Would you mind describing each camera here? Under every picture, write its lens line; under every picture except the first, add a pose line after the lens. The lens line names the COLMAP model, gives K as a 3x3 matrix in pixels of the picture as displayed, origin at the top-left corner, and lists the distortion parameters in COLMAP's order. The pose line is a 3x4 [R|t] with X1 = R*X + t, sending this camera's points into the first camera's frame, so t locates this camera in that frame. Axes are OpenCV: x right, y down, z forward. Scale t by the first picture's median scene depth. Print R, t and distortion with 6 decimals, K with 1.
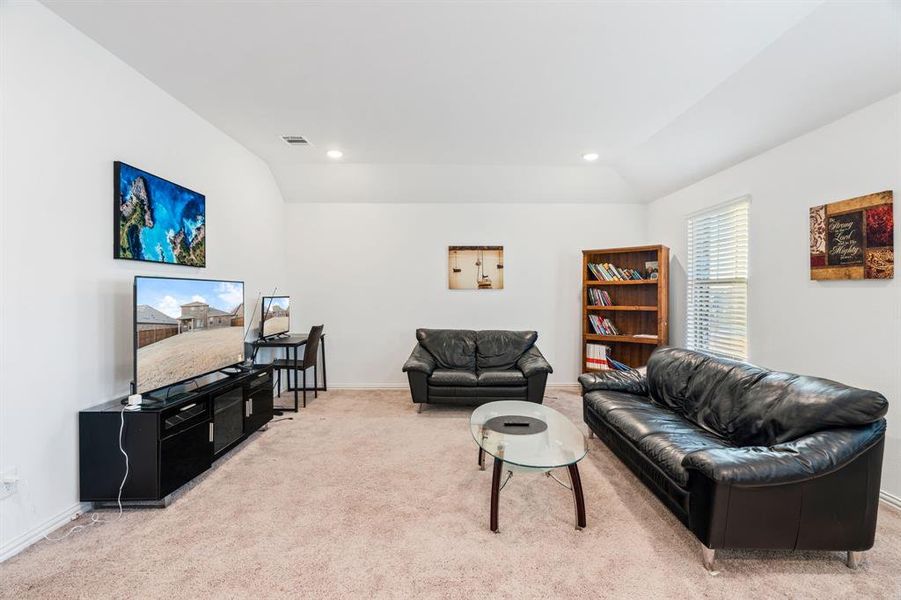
lens RADIAL K [[412.9, 0, 463.9], [0, 412.9, 285.7], [0, 0, 1]] dist [-0.000637, -0.000051]
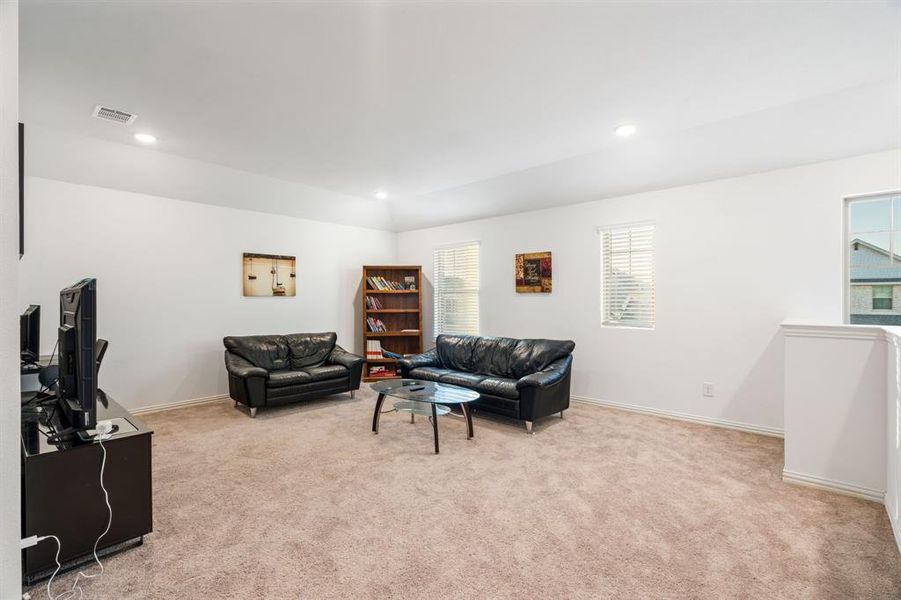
lens RADIAL K [[408.4, 0, 453.5], [0, 408.4, 294.7], [0, 0, 1]] dist [0.000277, 0.000261]
pose [[0.677522, 0.006522, 0.735473, -0.471745], [-0.010053, 0.999949, 0.000394, -0.000805], [-0.735433, -0.007660, 0.677554, -0.038230]]
